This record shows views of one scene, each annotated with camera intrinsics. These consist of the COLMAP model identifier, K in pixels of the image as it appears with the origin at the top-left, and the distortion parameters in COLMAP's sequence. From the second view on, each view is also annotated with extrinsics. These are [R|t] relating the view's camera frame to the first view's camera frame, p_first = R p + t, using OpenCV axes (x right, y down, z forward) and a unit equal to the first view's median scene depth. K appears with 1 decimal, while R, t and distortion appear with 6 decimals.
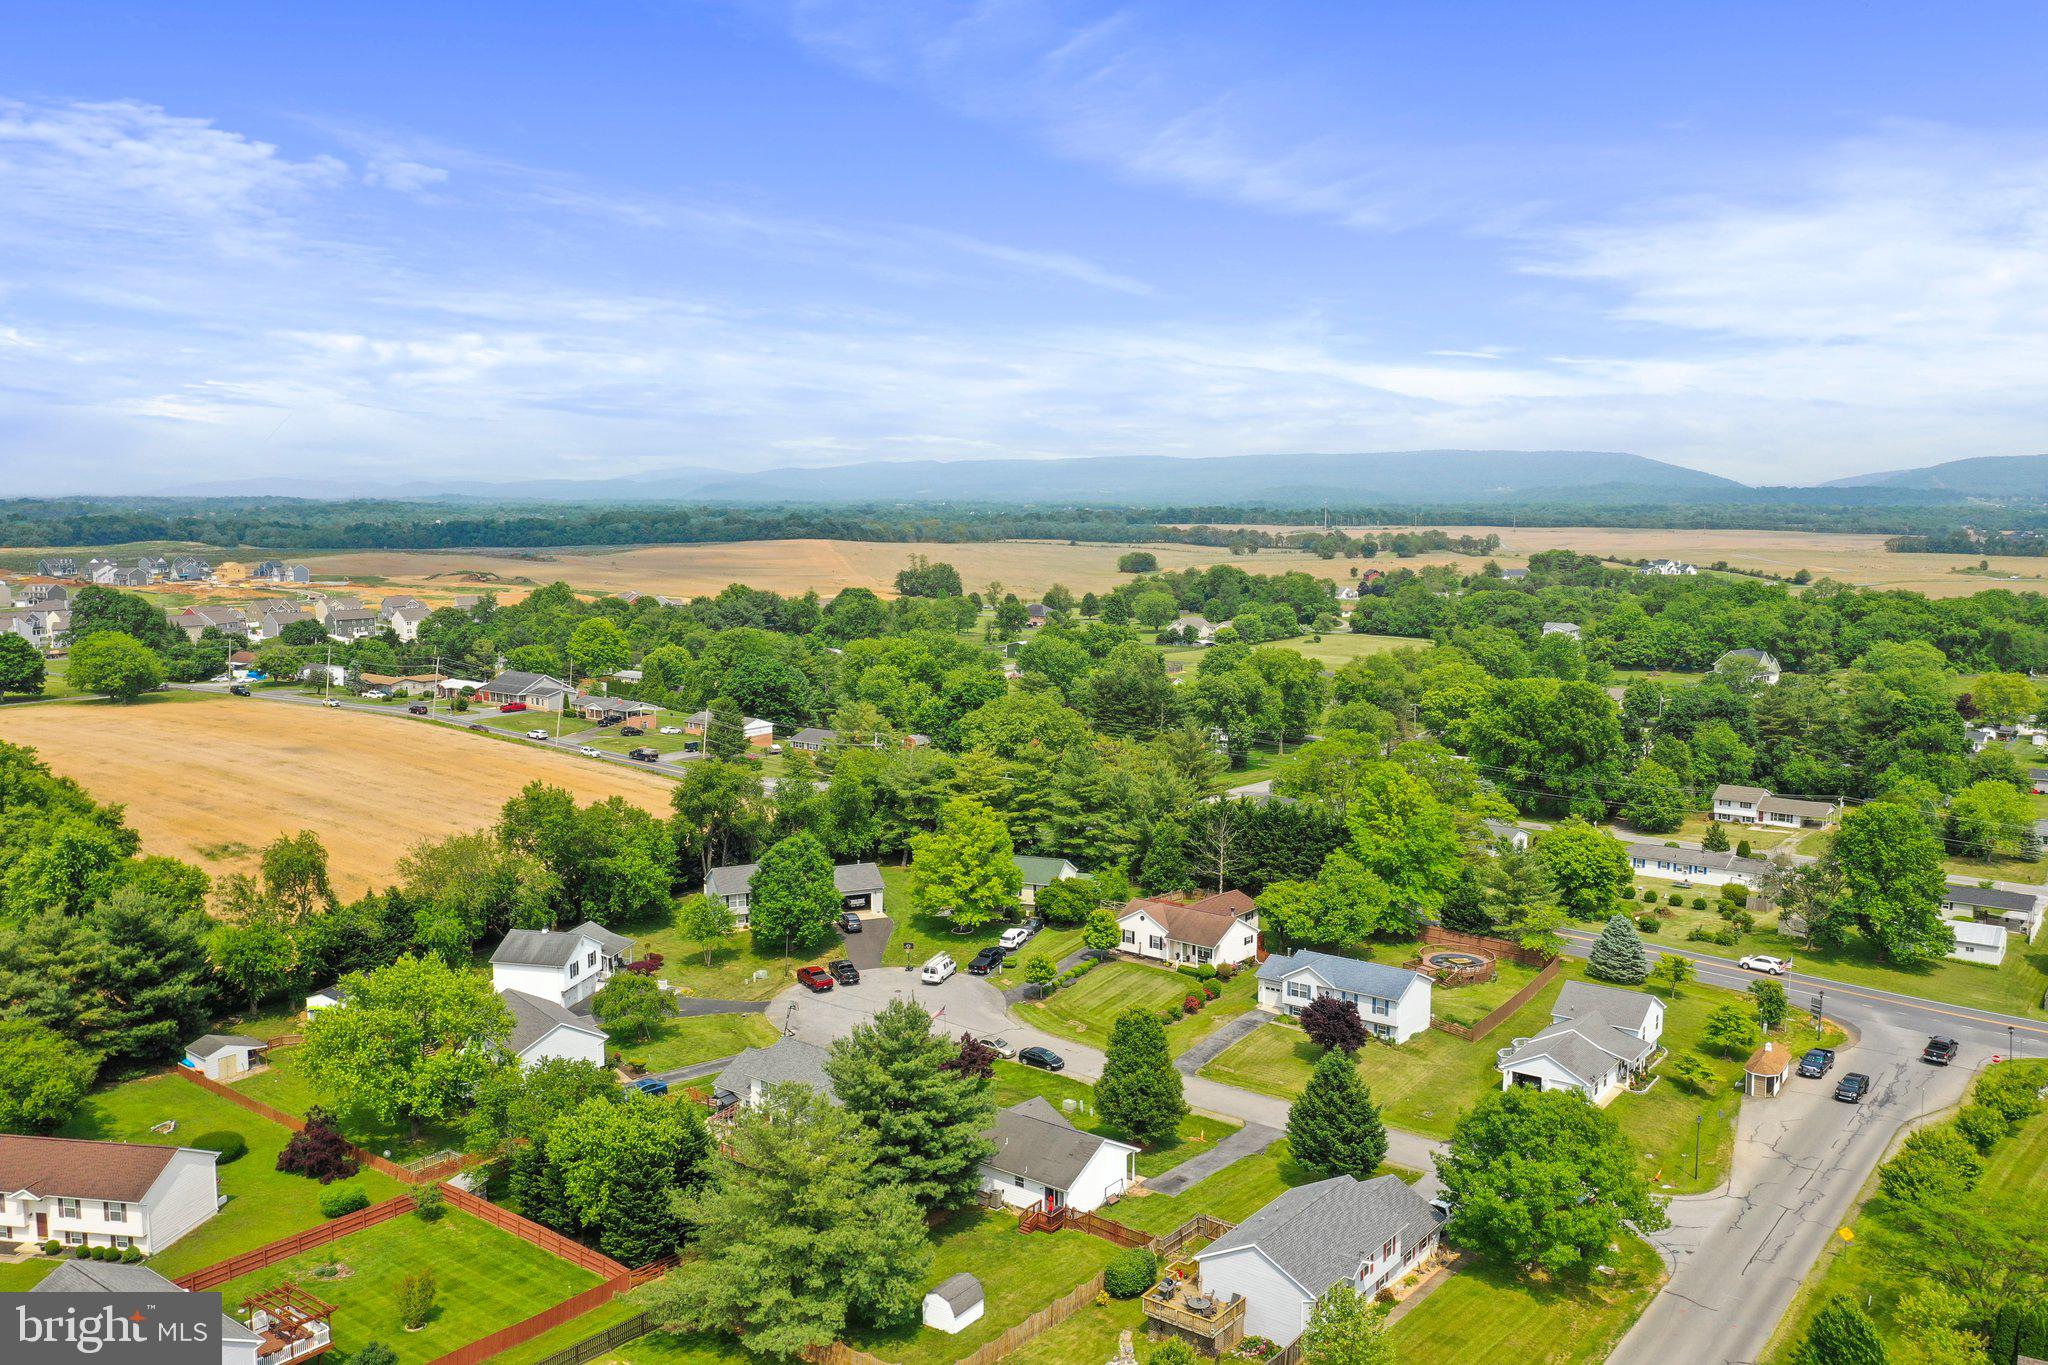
lens RADIAL K [[1642.4, 0, 1036.7], [0, 1642.4, 684.0], [0, 0, 1]] dist [0.003185, 0.000438]
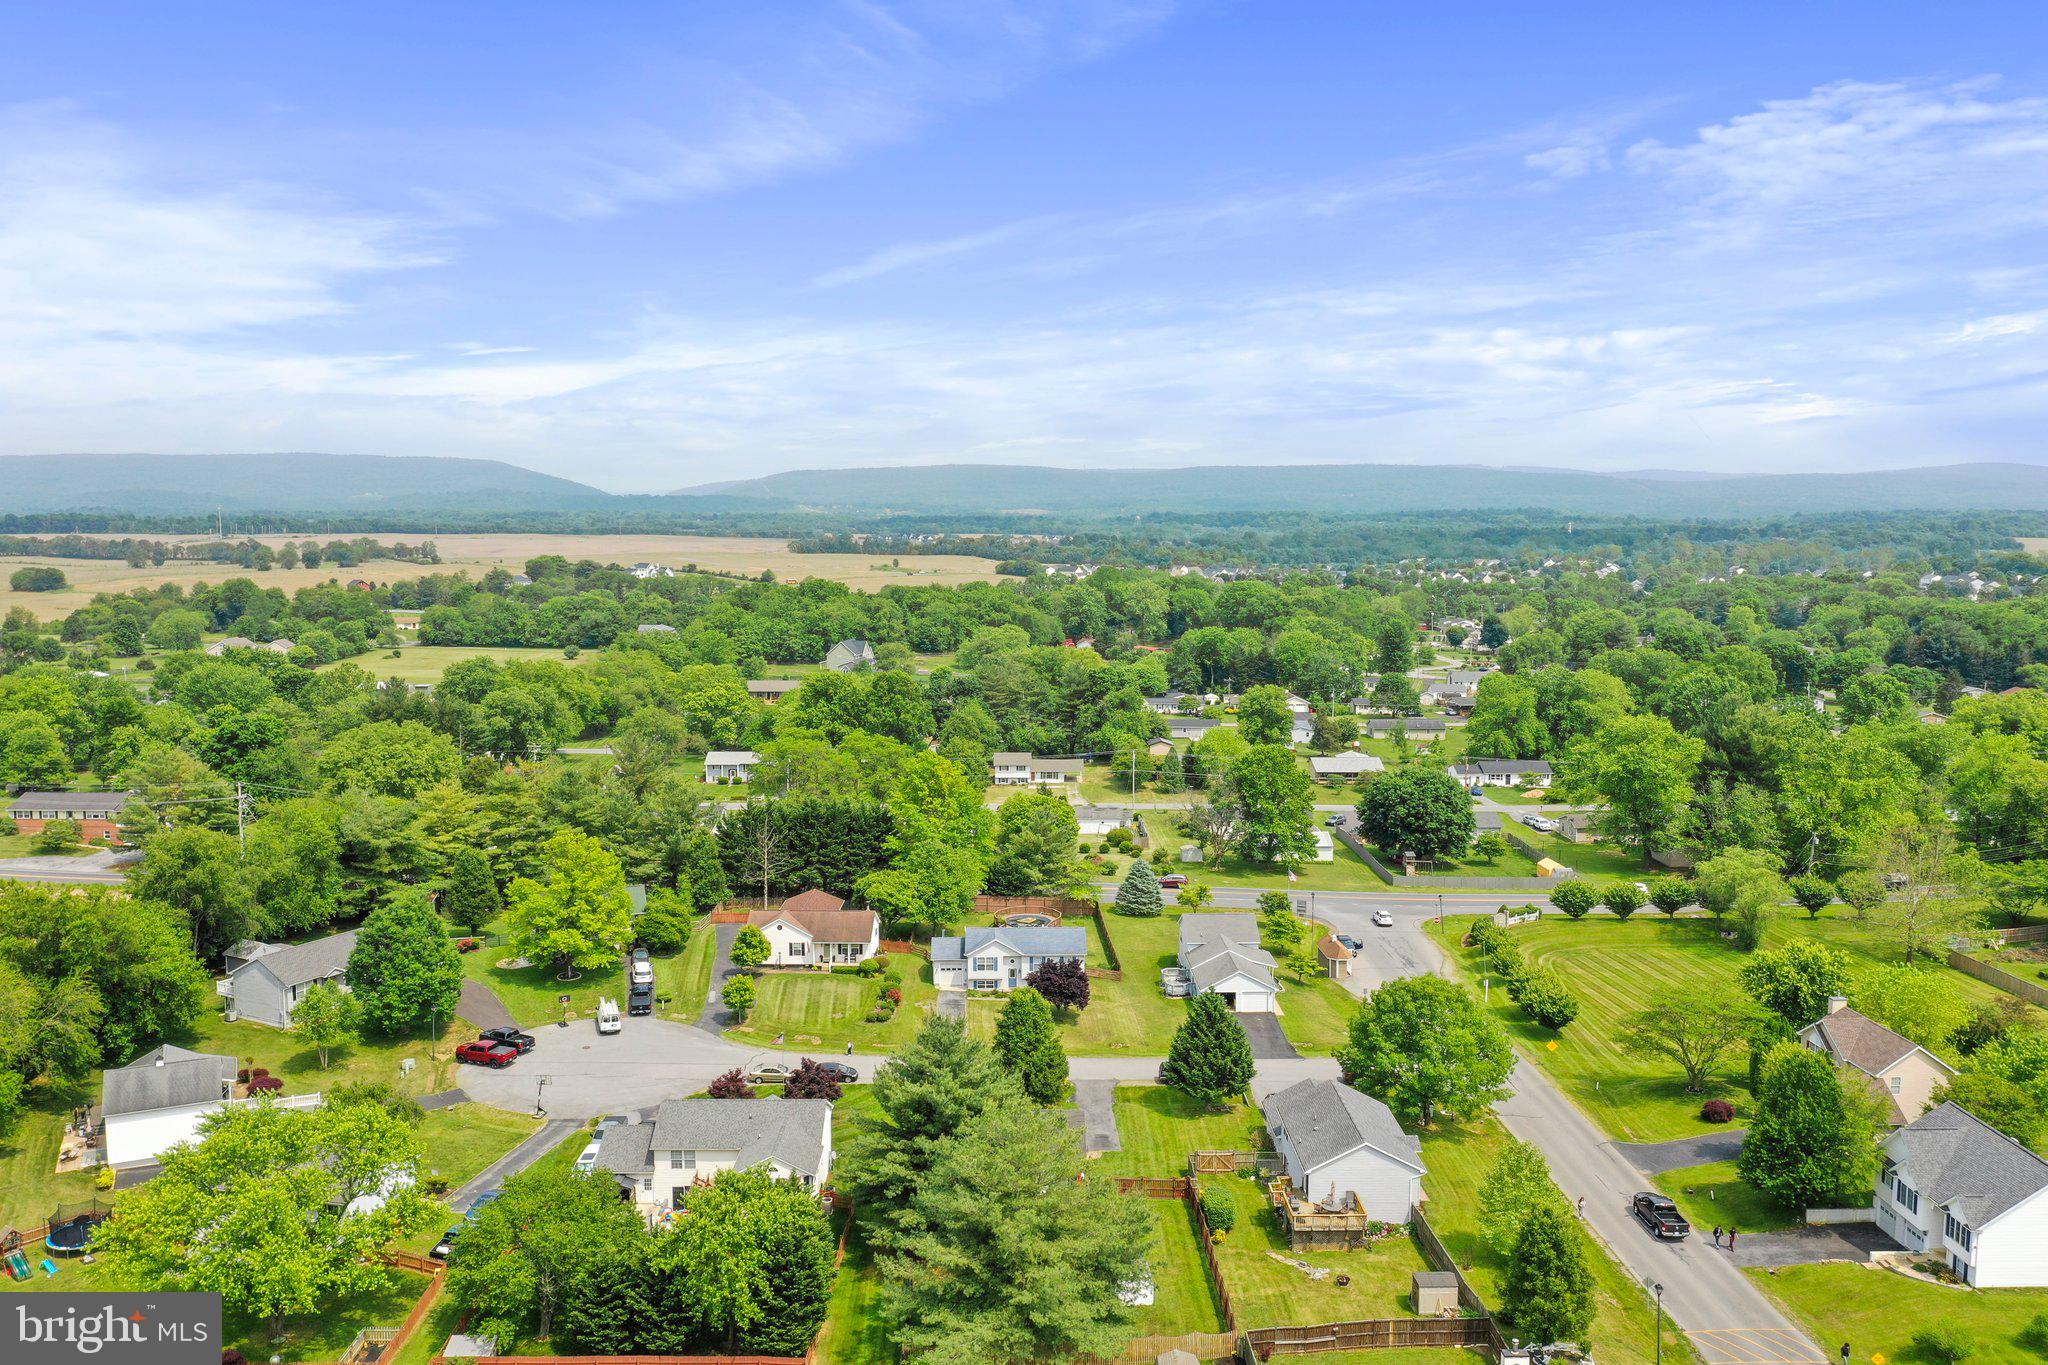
lens RADIAL K [[1642.4, 0, 1036.7], [0, 1642.4, 684.0], [0, 0, 1]] dist [0.003185, 0.000438]
pose [[0.771654, -0.066401, 0.632567, -0.241699], [0.069083, 0.997402, 0.020426, -0.007161], [-0.632280, 0.027938, 0.774236, 0.075669]]
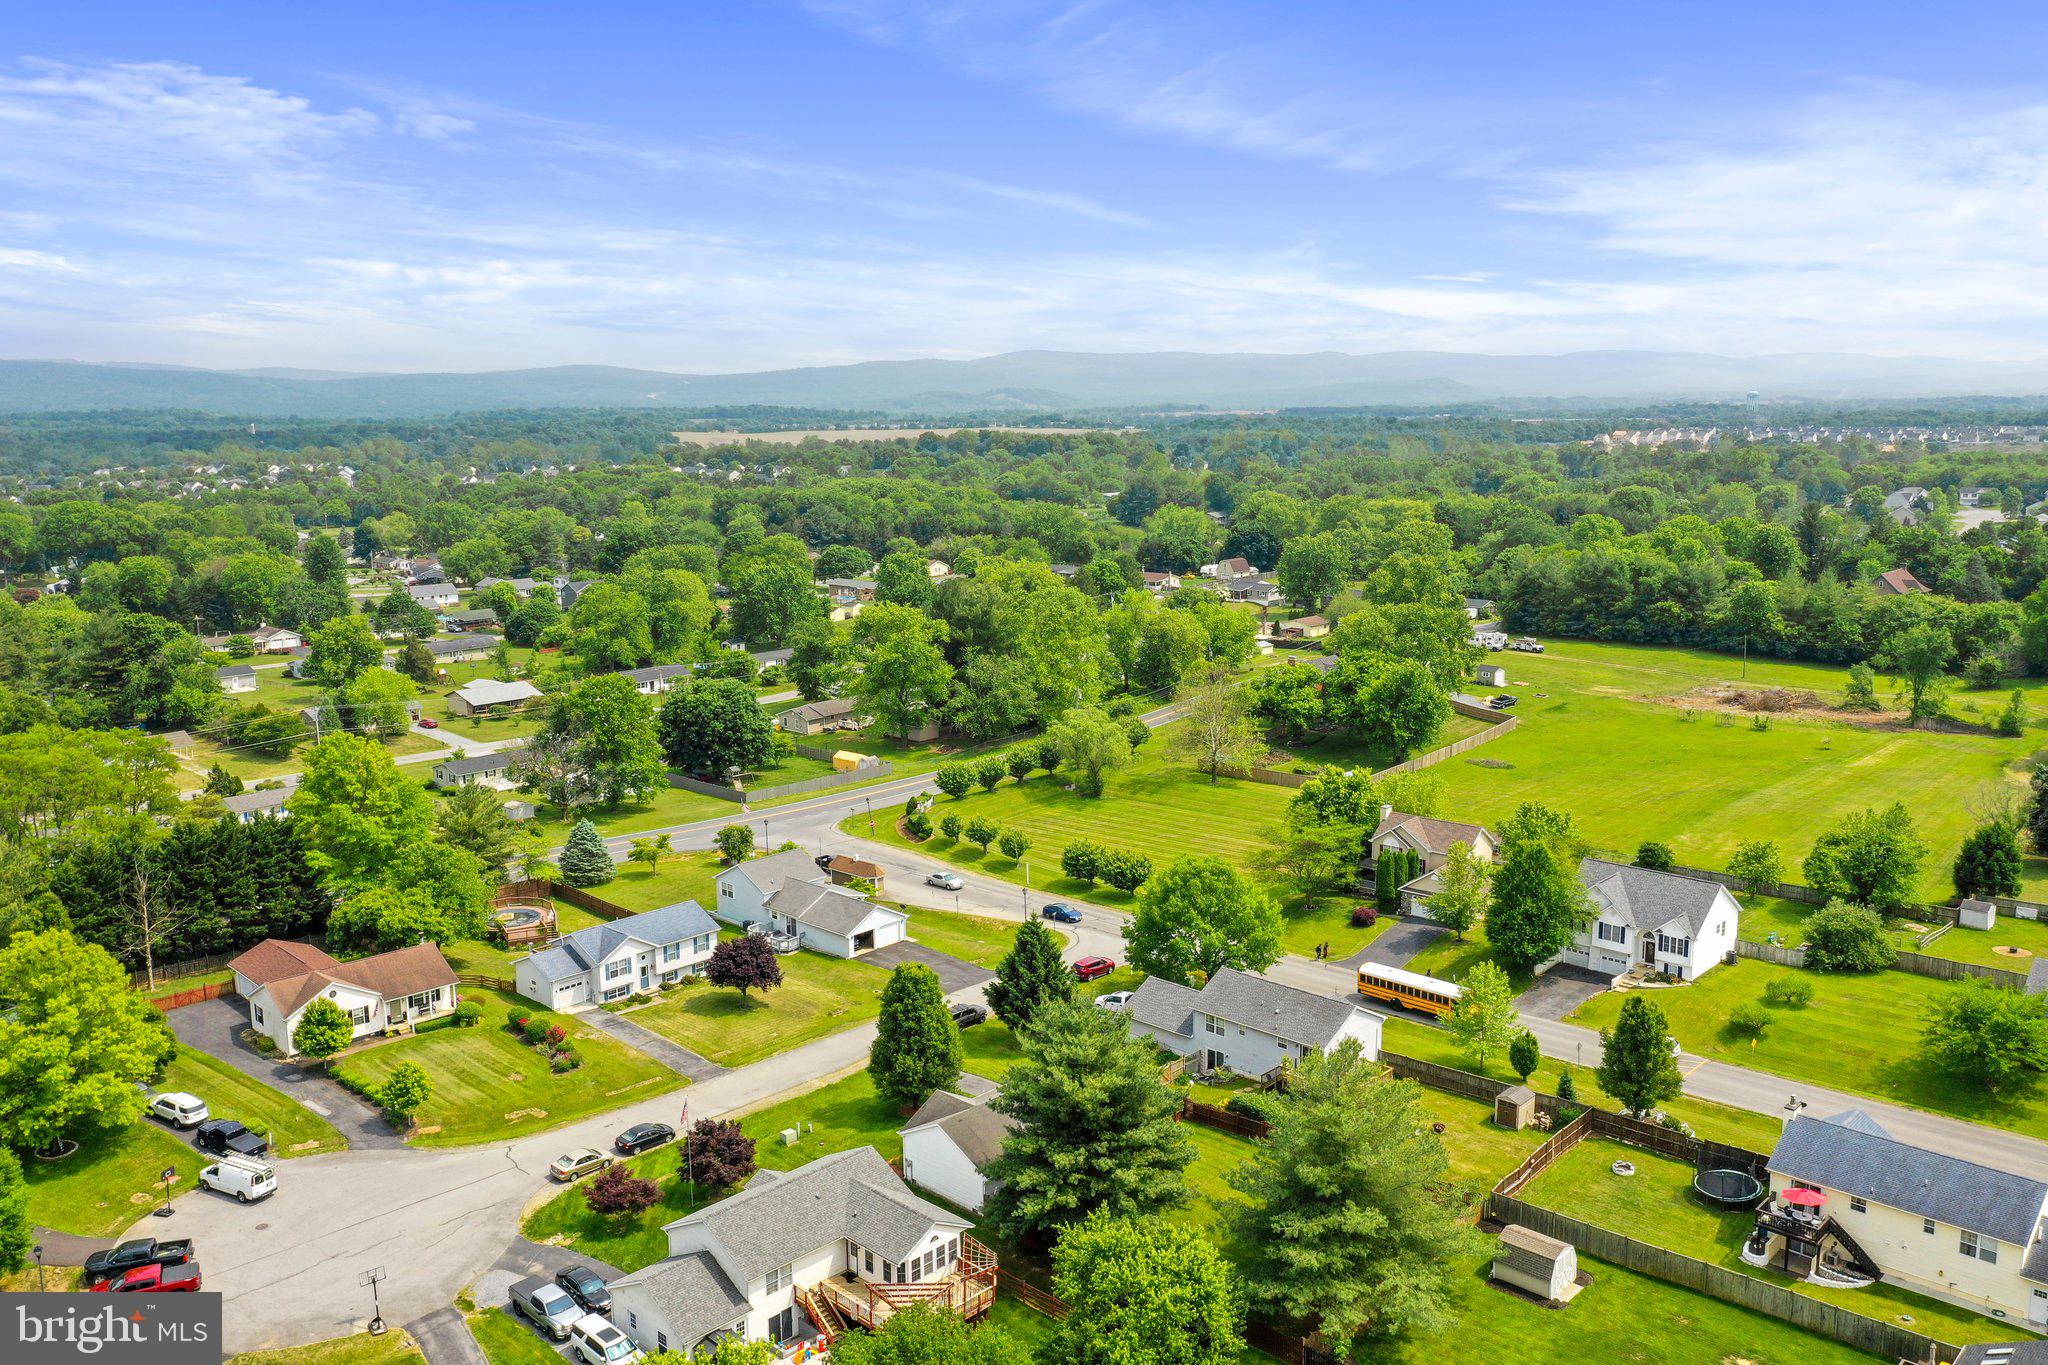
lens RADIAL K [[1642.4, 0, 1036.7], [0, 1642.4, 684.0], [0, 0, 1]] dist [0.003185, 0.000438]
pose [[0.071082, -0.168376, 0.983157, -0.335185], [0.117600, 0.980190, 0.159365, -0.038432], [-0.990514, 0.104291, 0.089474, 0.345945]]
